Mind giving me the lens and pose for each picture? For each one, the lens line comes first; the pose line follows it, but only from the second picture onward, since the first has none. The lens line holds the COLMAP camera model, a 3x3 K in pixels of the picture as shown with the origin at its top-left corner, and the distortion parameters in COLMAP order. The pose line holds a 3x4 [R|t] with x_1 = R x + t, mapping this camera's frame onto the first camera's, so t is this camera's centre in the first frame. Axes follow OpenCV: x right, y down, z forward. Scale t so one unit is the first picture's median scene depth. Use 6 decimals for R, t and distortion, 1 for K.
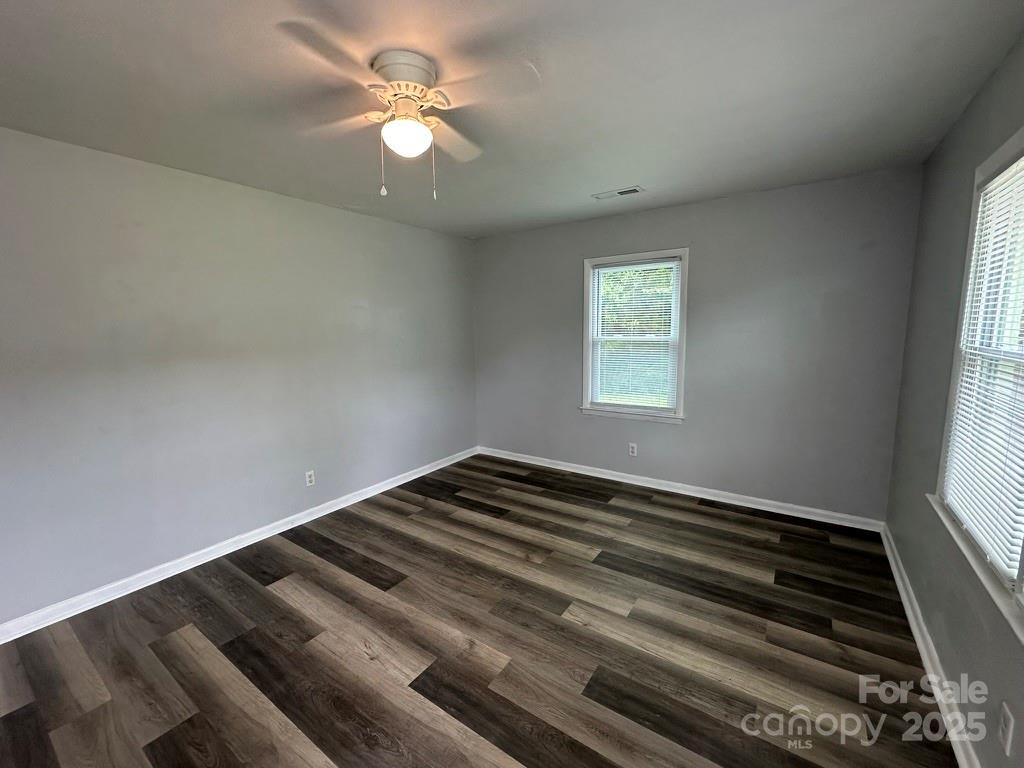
lens RADIAL K [[423.4, 0, 509.6], [0, 423.4, 389.8], [0, 0, 1]] dist [-0.003669, 0.000760]
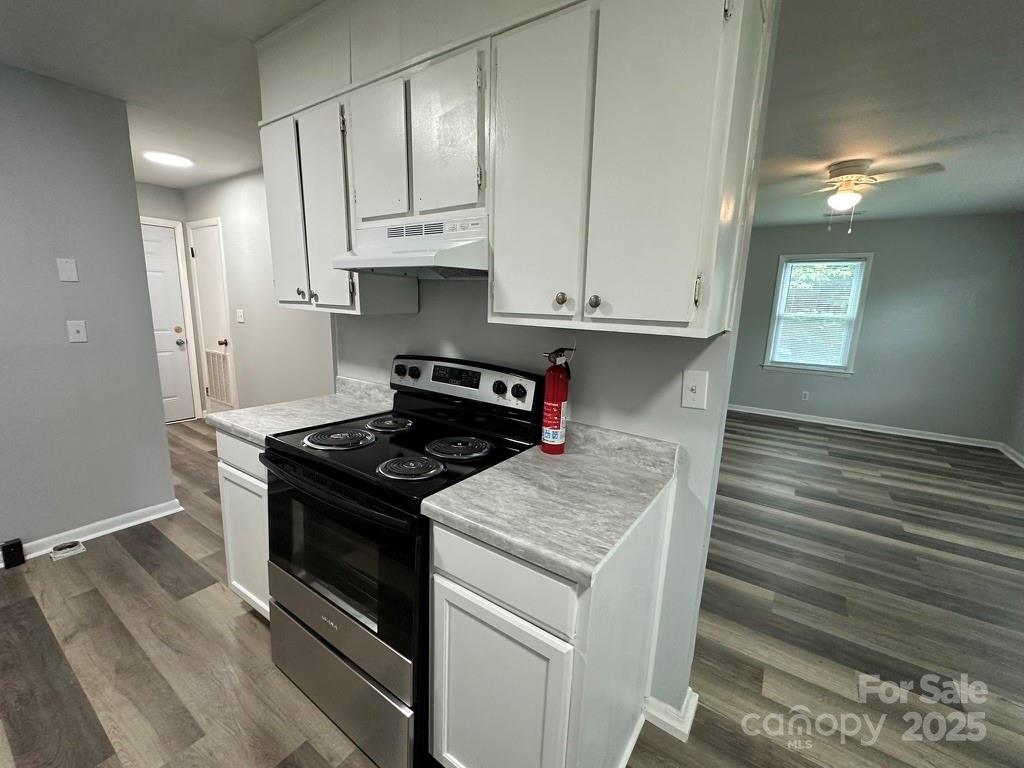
lens RADIAL K [[423.4, 0, 516.2], [0, 423.4, 384.4], [0, 0, 1]] dist [-0.003669, 0.000760]
pose [[0.998828, 0.045525, 0.016438, -0.745624], [-0.046215, 0.997948, 0.044326, 0.095070], [-0.014386, -0.045034, 0.998882, -0.403548]]
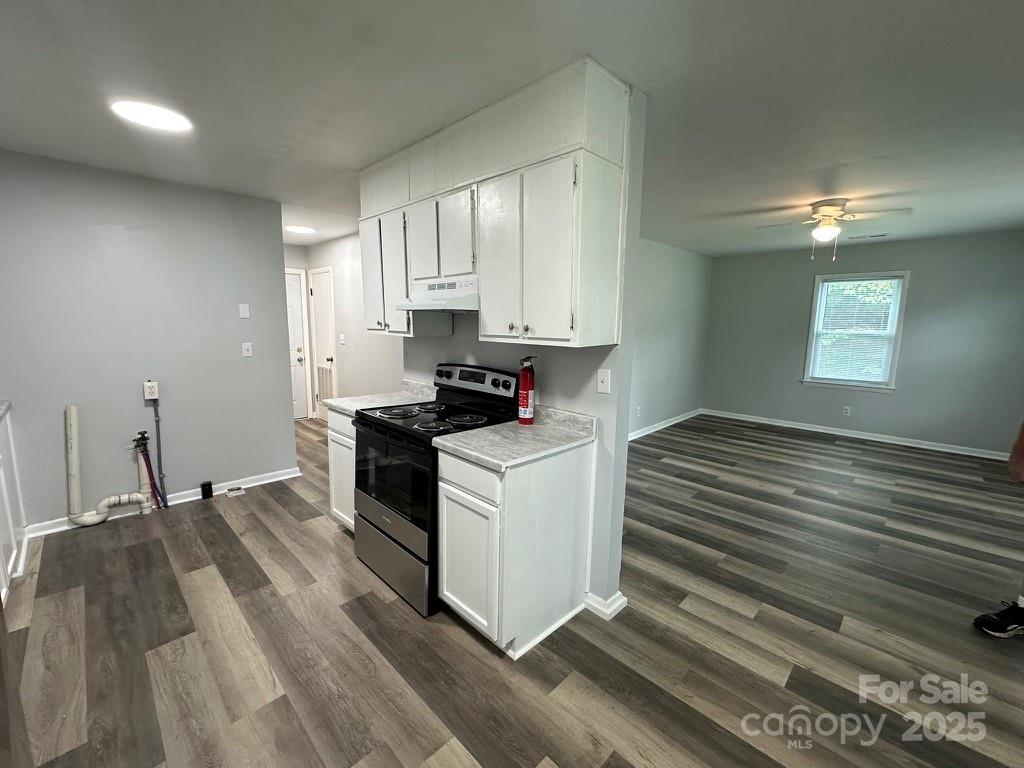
lens RADIAL K [[423.4, 0, 519.3], [0, 423.4, 385.0], [0, 0, 1]] dist [-0.003669, 0.000760]
pose [[0.985494, 0.053870, -0.160931, -0.615699], [-0.053633, 0.998544, 0.005816, 0.115110], [0.161010, 0.002900, 0.986949, -0.617272]]
